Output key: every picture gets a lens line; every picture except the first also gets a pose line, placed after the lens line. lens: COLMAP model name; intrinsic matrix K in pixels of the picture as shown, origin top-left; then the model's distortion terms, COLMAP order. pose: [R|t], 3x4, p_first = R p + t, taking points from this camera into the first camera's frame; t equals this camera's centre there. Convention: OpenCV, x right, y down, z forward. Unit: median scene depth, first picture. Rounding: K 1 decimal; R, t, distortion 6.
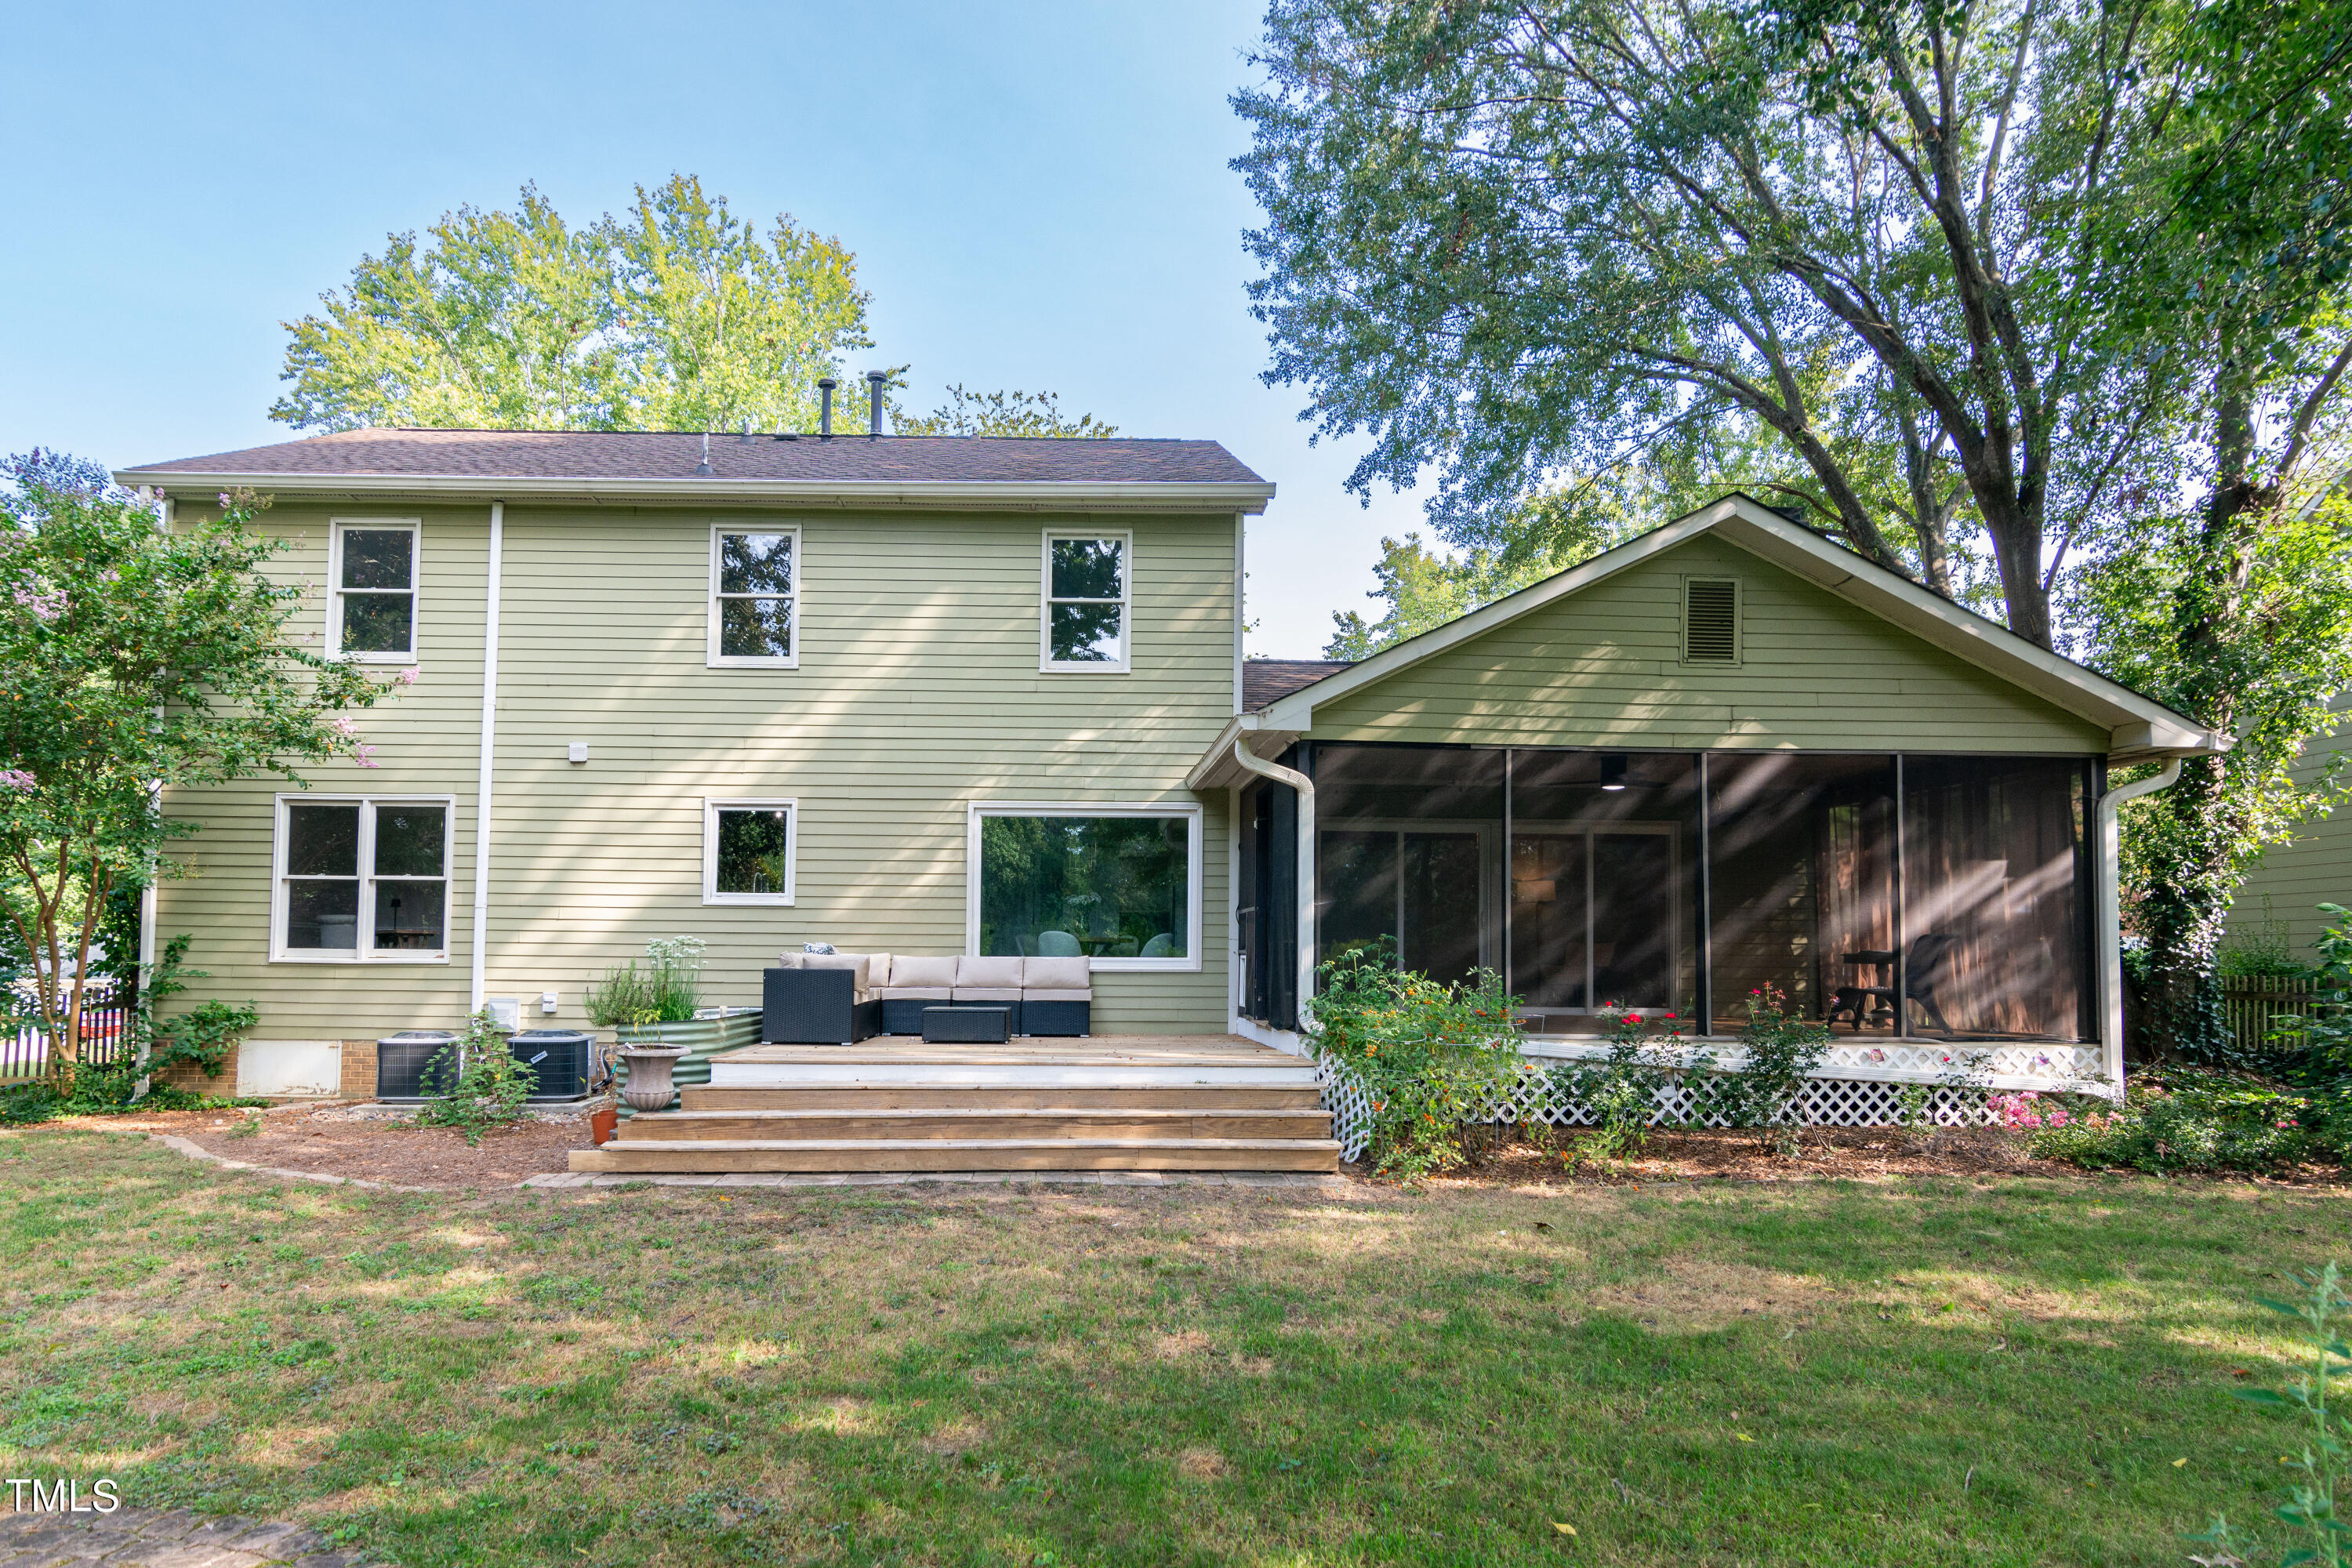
lens RADIAL K [[1319.3, 0, 1087.6], [0, 1319.3, 890.3], [0, 0, 1]] dist [-0.002084, -0.000786]
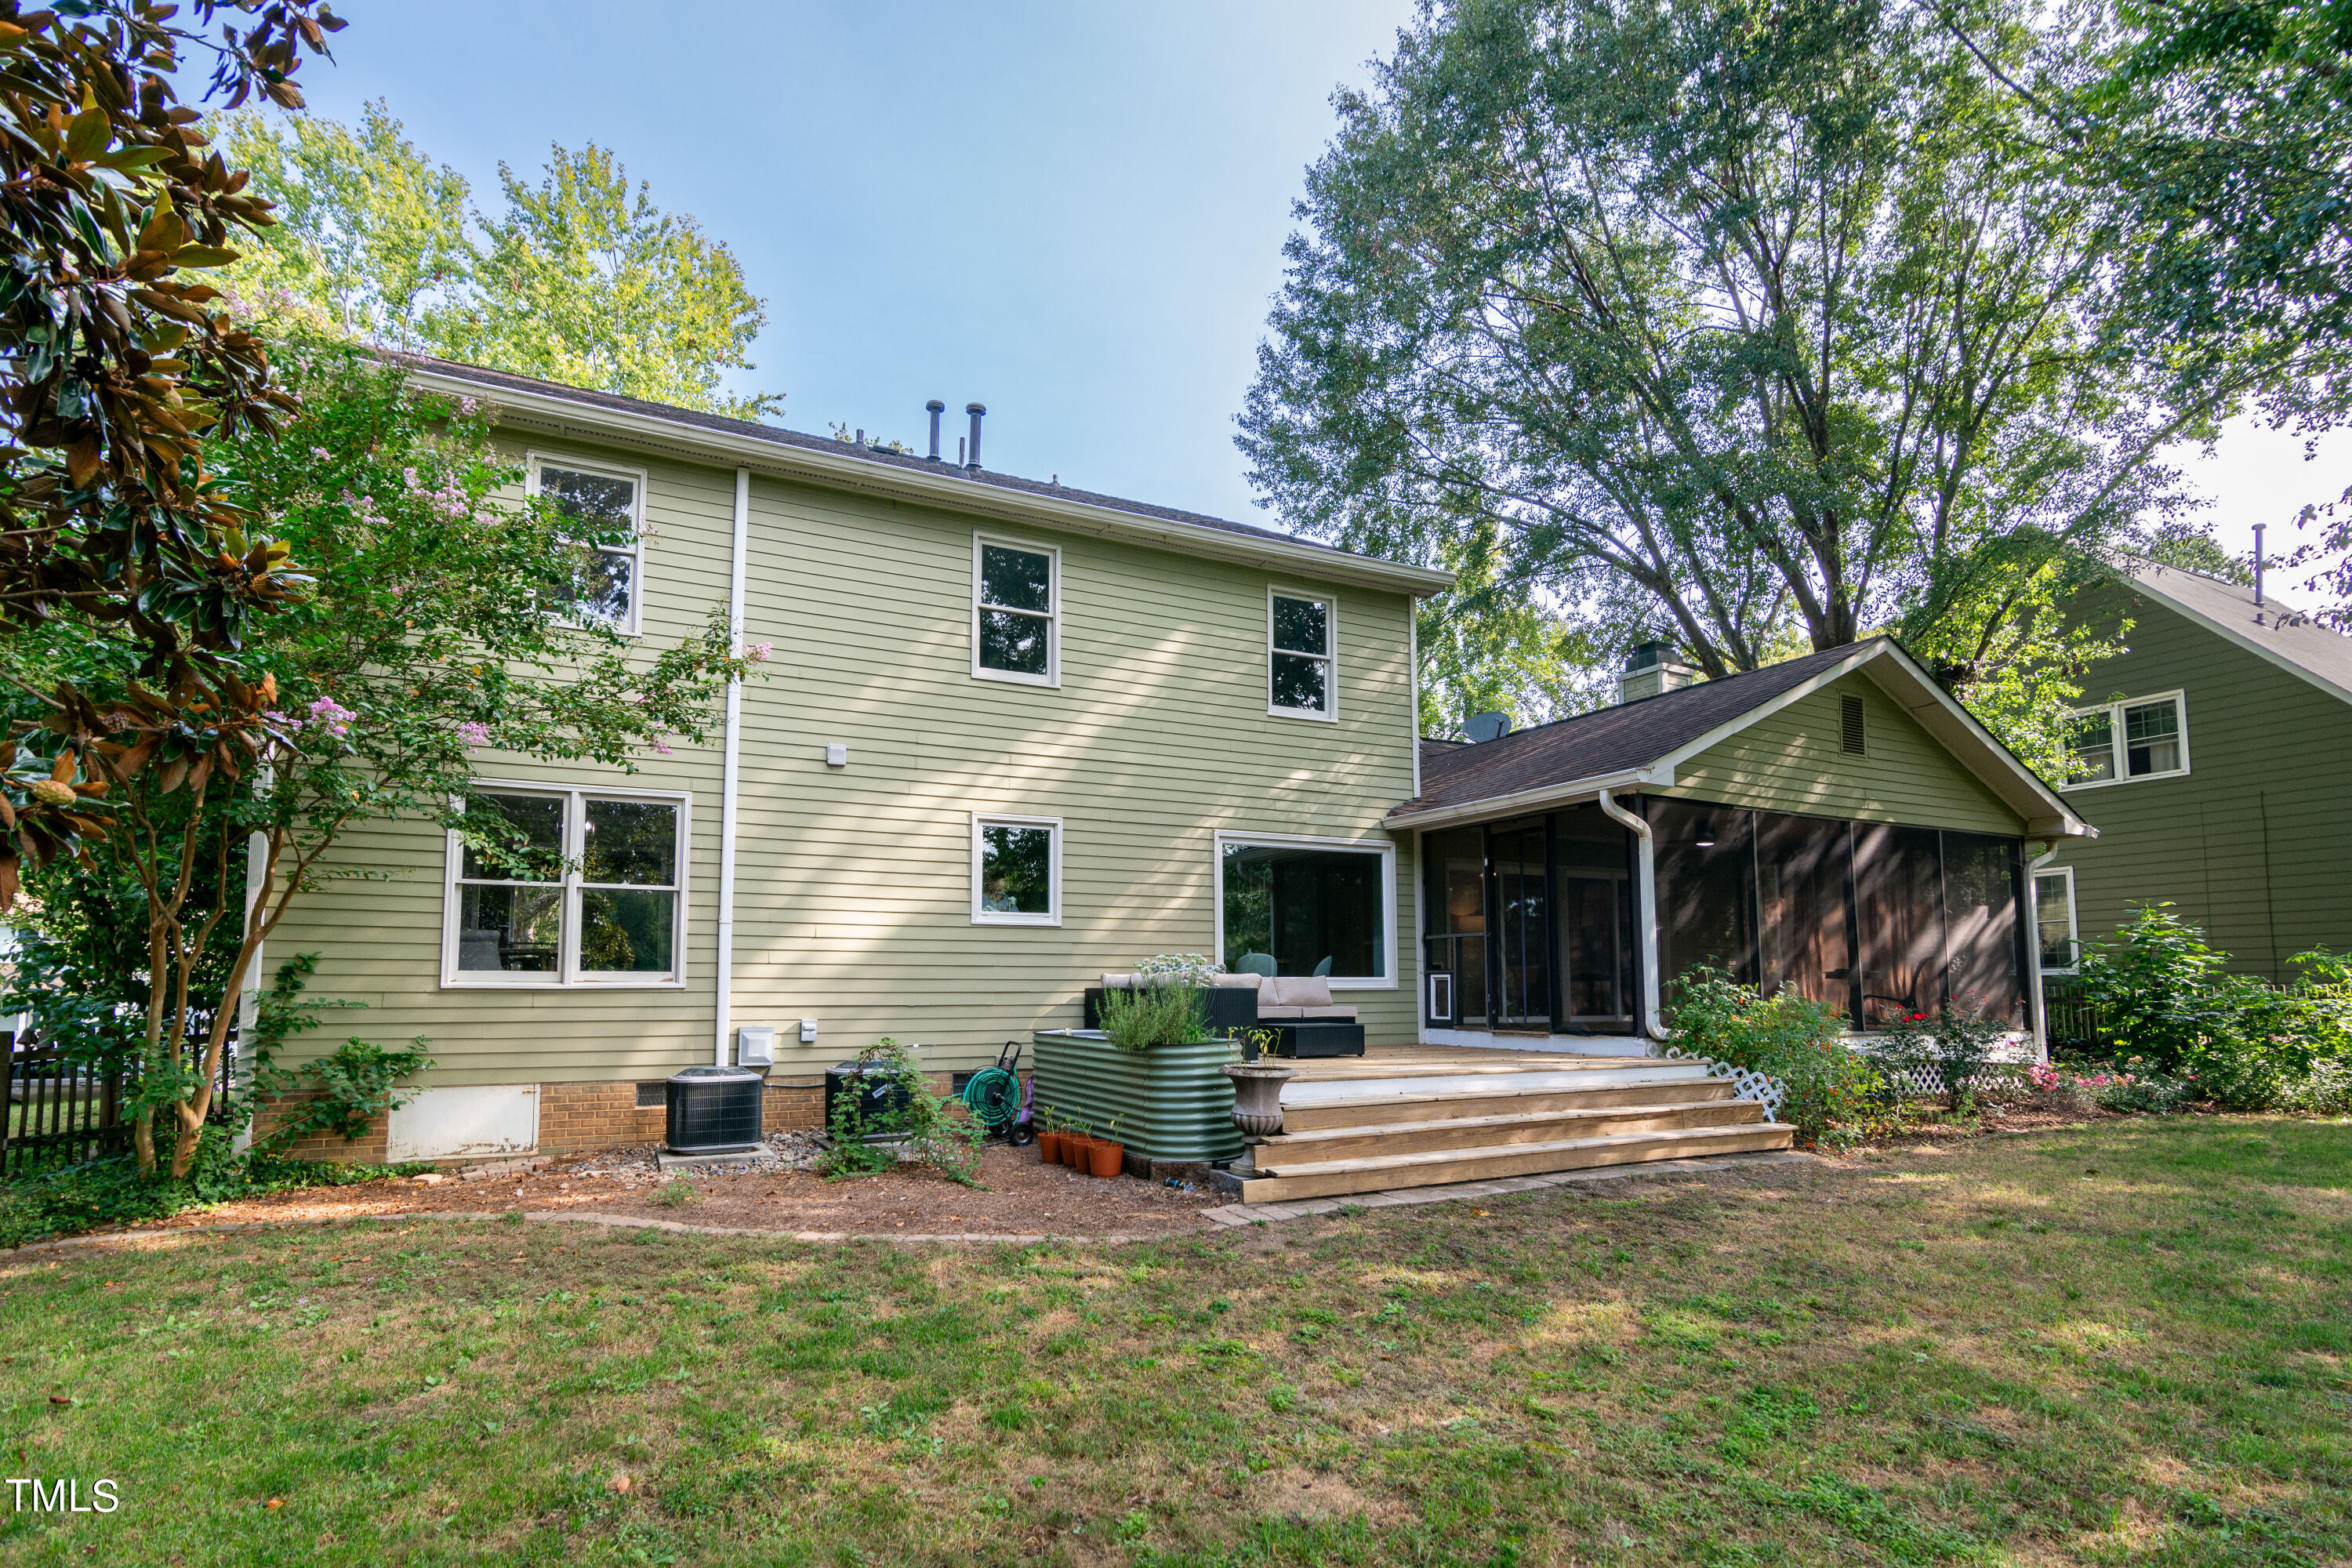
lens RADIAL K [[1163.4, 0, 1177.3], [0, 1163.4, 882.1], [0, 0, 1]] dist [-0.001045, 0.000314]
pose [[0.901513, 0.030839, 0.431652, -0.527436], [-0.014814, 0.999072, -0.040438, 0.012678], [-0.432499, 0.030061, 0.901133, 0.178362]]
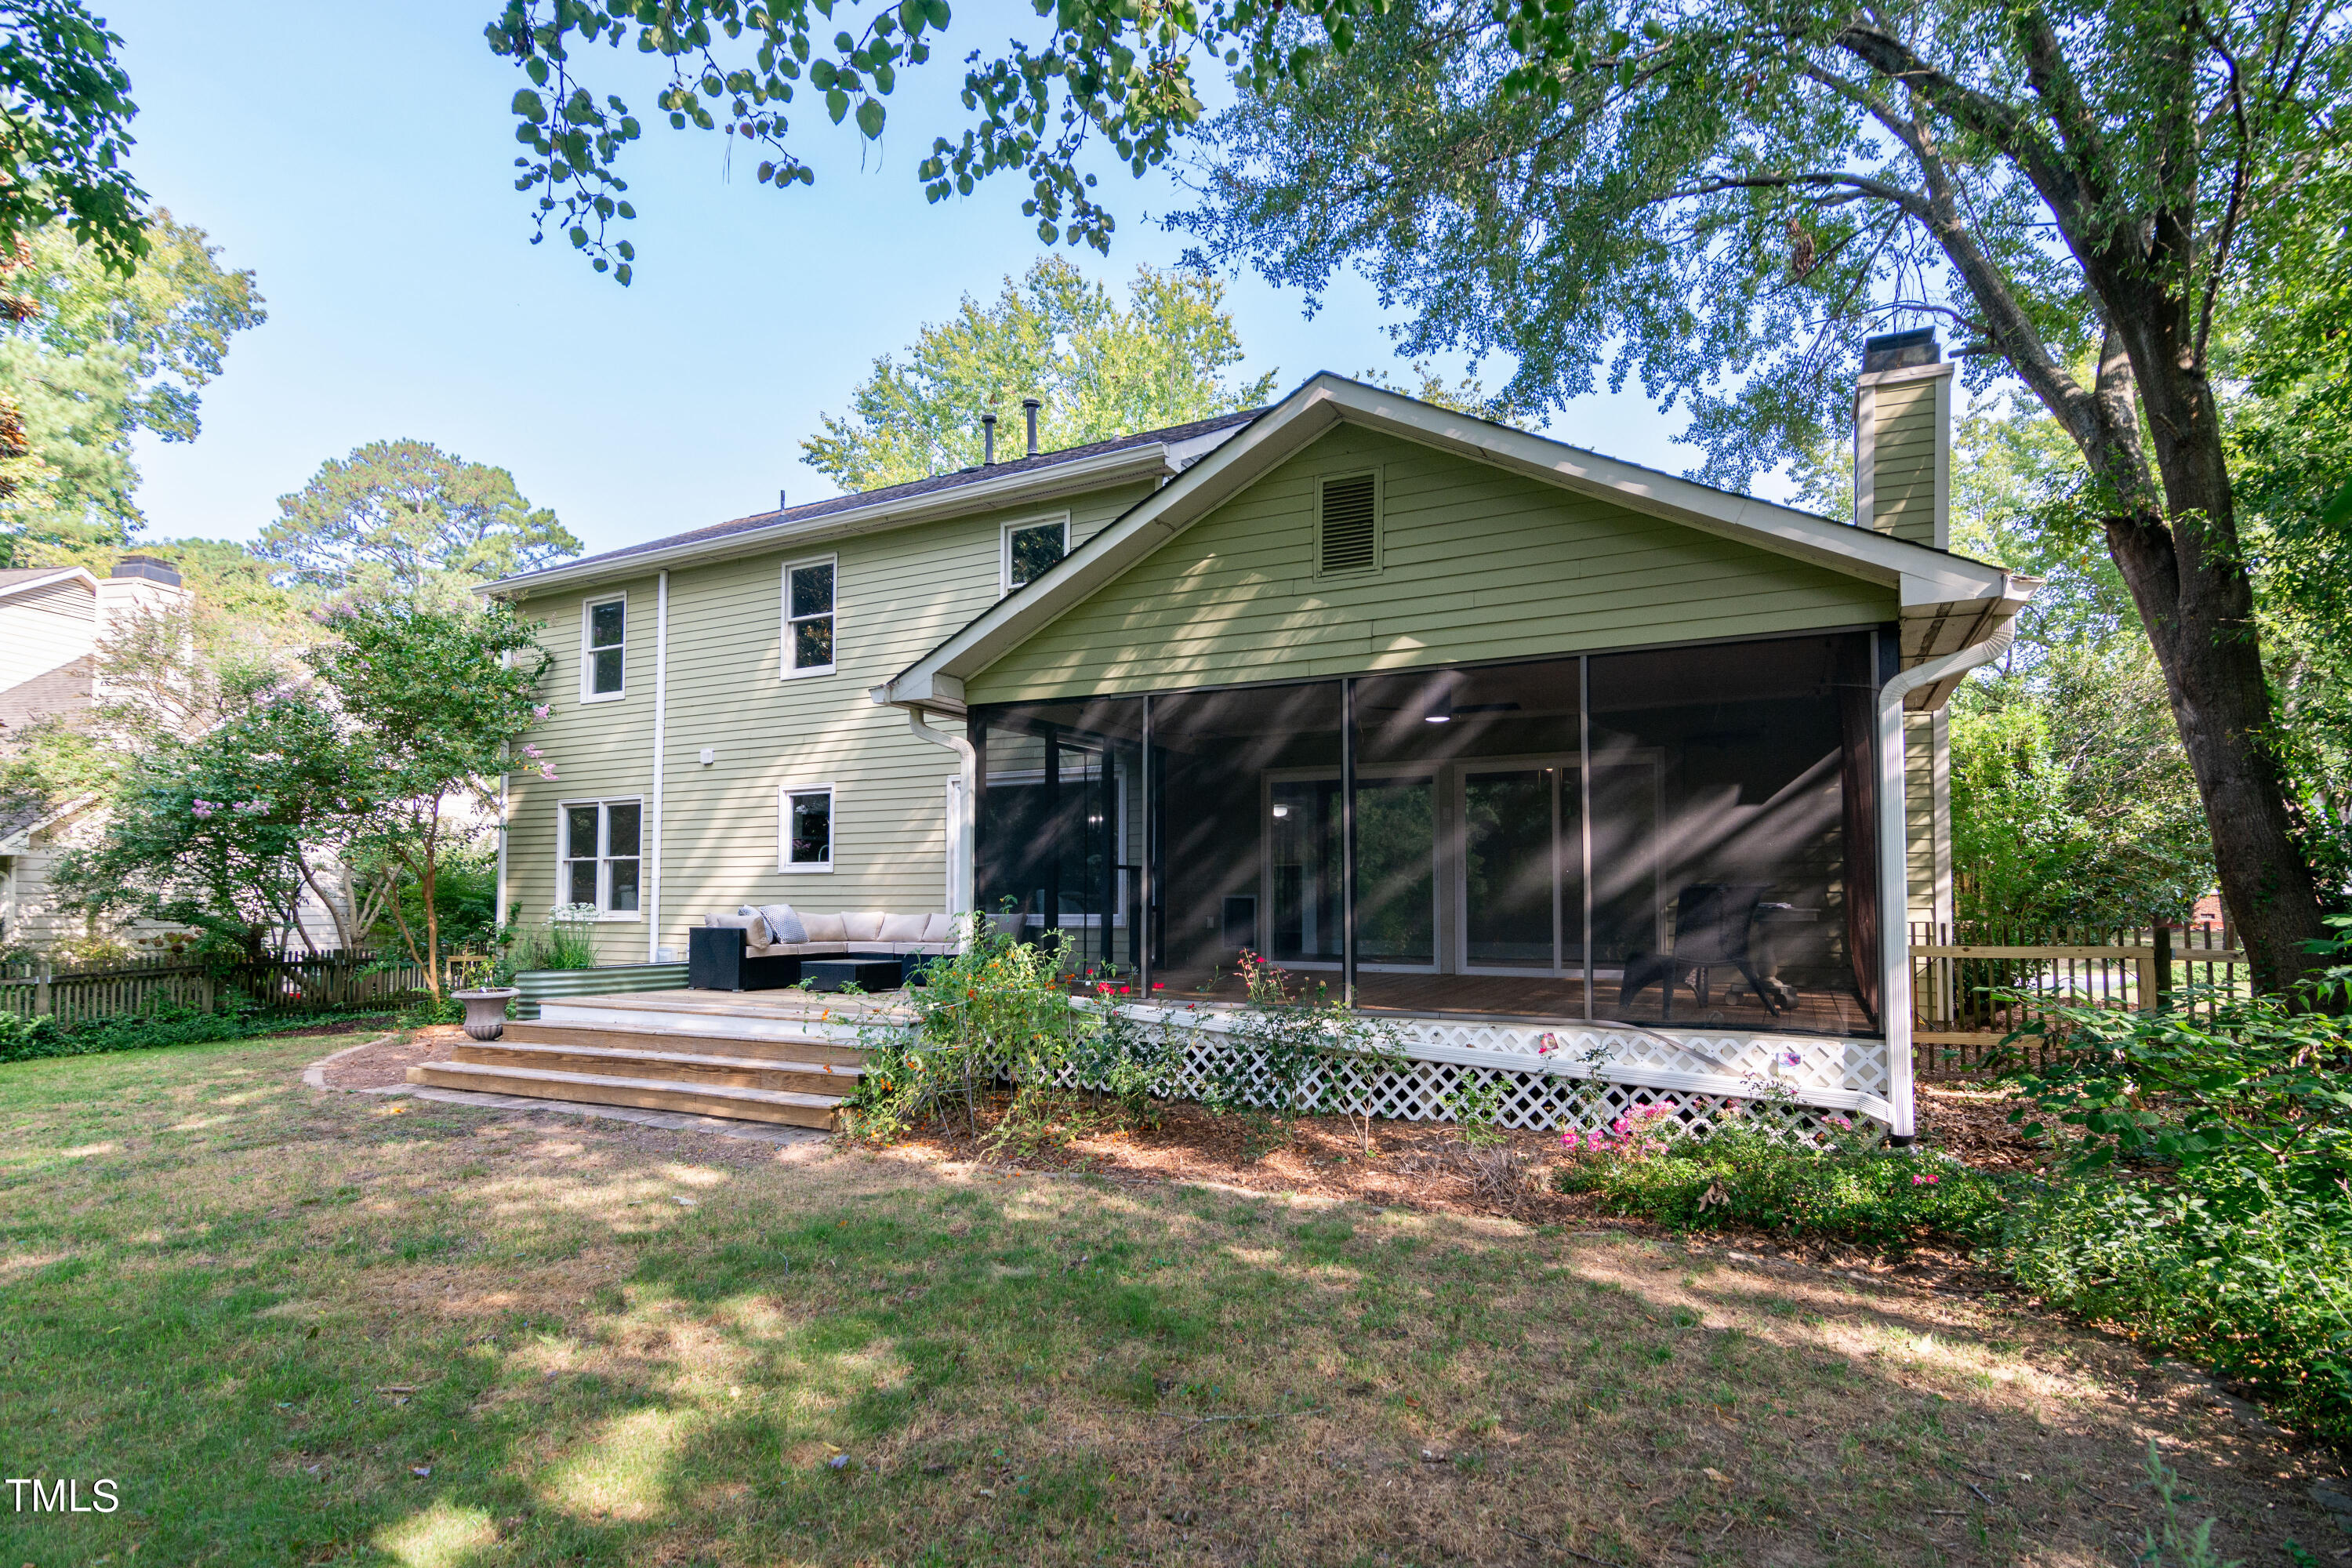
lens RADIAL K [[1212.2, 0, 1176.0], [0, 1212.2, 784.0], [0, 0, 1]] dist [-0.000660, 0.000035]
pose [[0.869731, -0.058263, -0.490074, 0.592527], [0.037047, 0.997913, -0.052891, 0.002323], [0.492133, 0.027845, 0.870075, 0.202468]]
